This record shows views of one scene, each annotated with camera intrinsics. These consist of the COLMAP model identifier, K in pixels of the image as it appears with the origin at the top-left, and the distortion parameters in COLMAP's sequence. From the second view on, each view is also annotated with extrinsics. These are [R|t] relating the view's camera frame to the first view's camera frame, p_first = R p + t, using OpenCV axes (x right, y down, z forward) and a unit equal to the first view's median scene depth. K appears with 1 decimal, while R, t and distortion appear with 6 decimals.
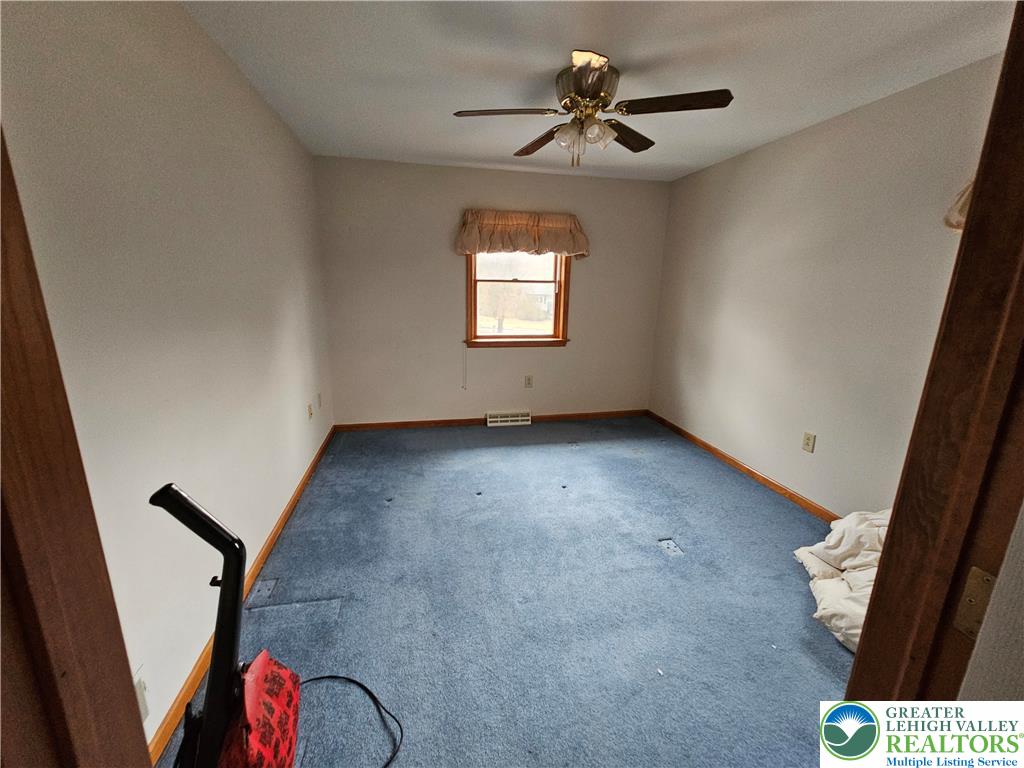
lens RADIAL K [[419.2, 0, 511.4], [0, 419.2, 381.8], [0, 0, 1]] dist [-0.000778, 0.000761]
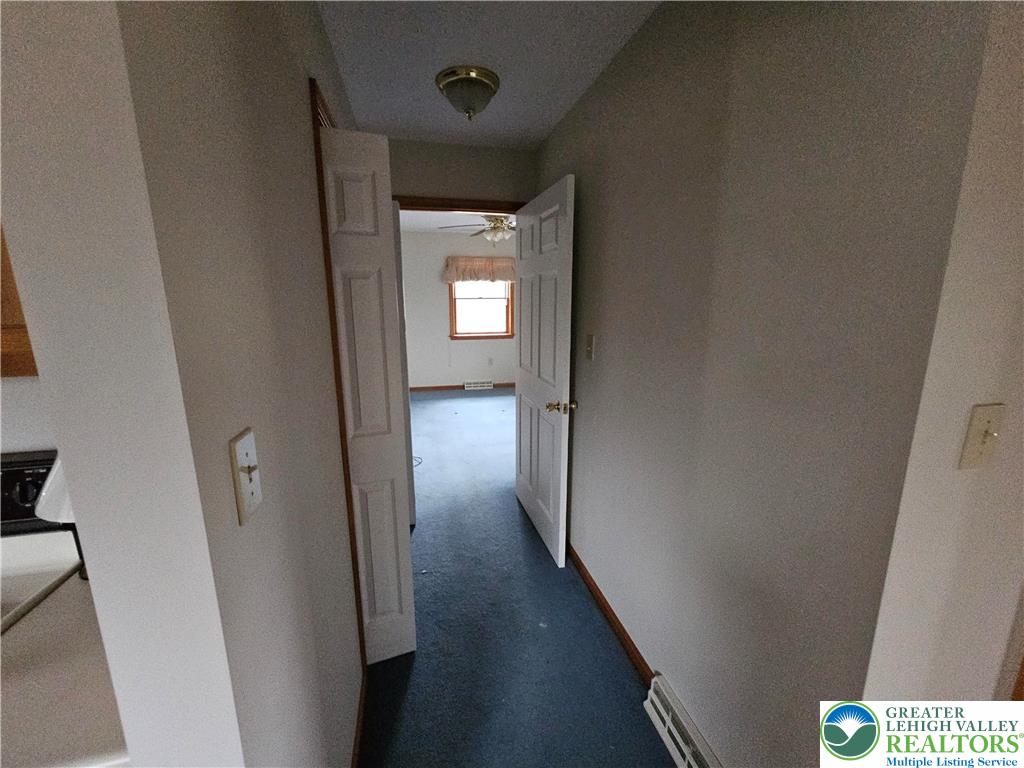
lens RADIAL K [[419.2, 0, 511.2], [0, 419.2, 384.5], [0, 0, 1]] dist [-0.000778, 0.000761]
pose [[0.999697, -0.023554, 0.007157, 0.112809], [0.023746, 0.999326, -0.027999, 0.143592], [-0.006493, 0.028160, 0.999582, -0.623689]]
